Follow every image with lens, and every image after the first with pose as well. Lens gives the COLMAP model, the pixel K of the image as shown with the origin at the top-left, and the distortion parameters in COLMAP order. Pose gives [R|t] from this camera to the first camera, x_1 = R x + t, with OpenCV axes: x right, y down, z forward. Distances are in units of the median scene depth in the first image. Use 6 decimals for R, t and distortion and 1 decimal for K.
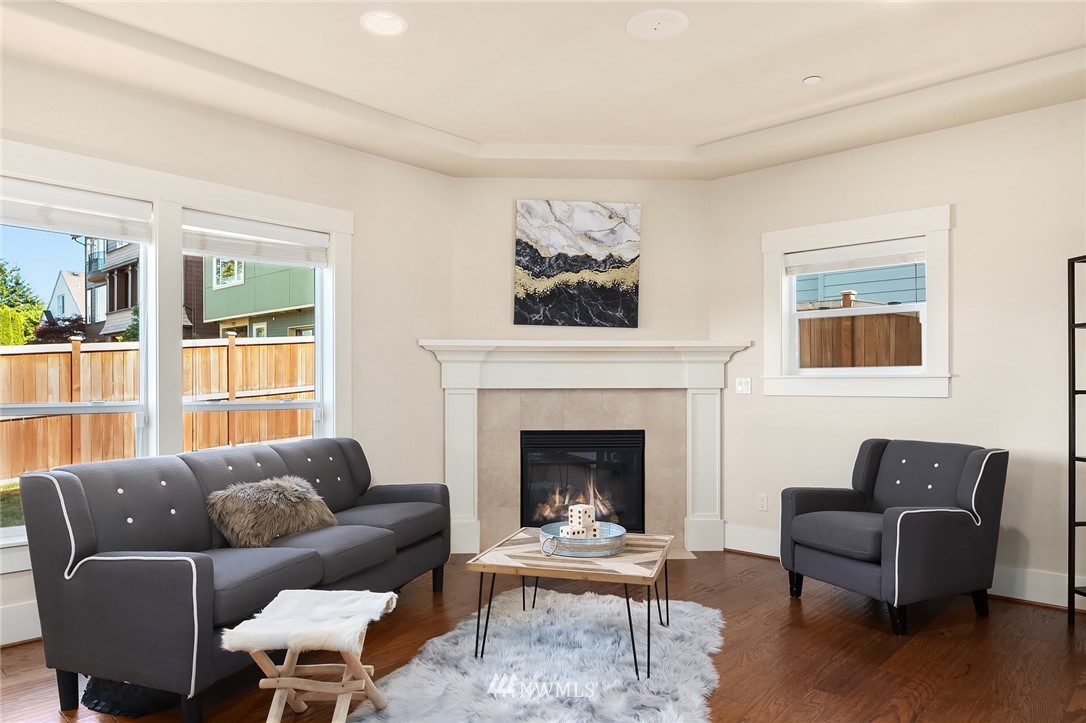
lens RADIAL K [[705.6, 0, 559.3], [0, 705.6, 384.0], [0, 0, 1]] dist [-0.006426, -0.001454]
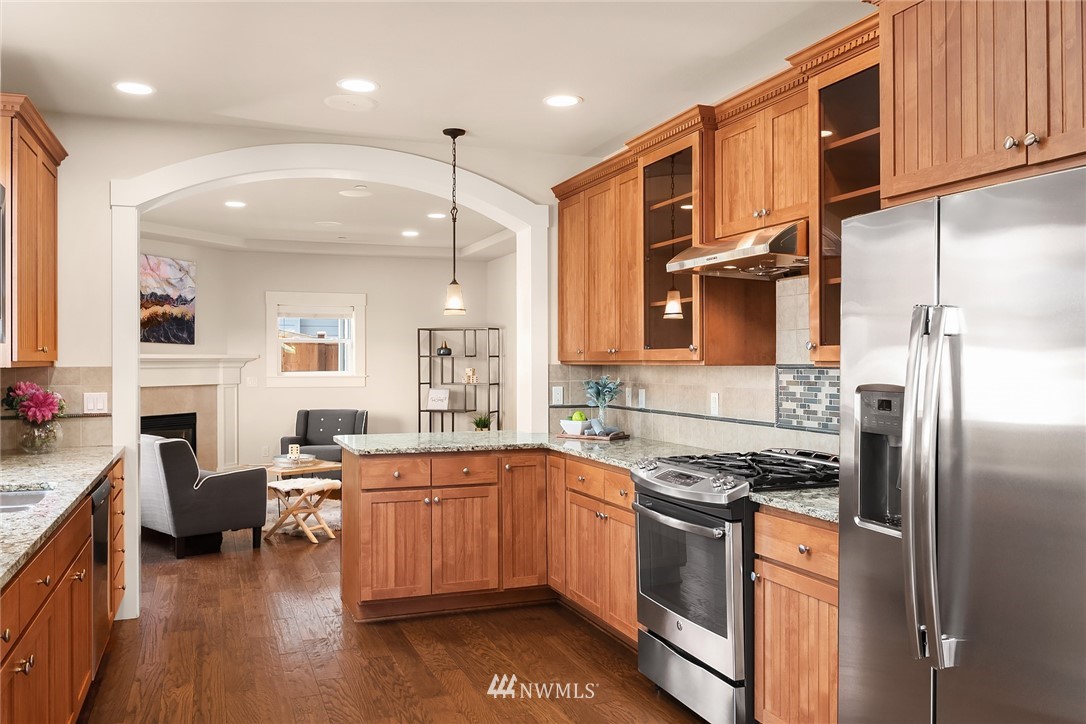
lens RADIAL K [[899.4, 0, 547.1], [0, 899.4, 367.8], [0, 0, 1]] dist [-0.008013, 0.002387]
pose [[0.442714, -0.008481, 0.896623, -1.285071], [-0.003362, 0.999933, 0.011118, -0.054457], [-0.896656, -0.007936, 0.442656, -0.533471]]
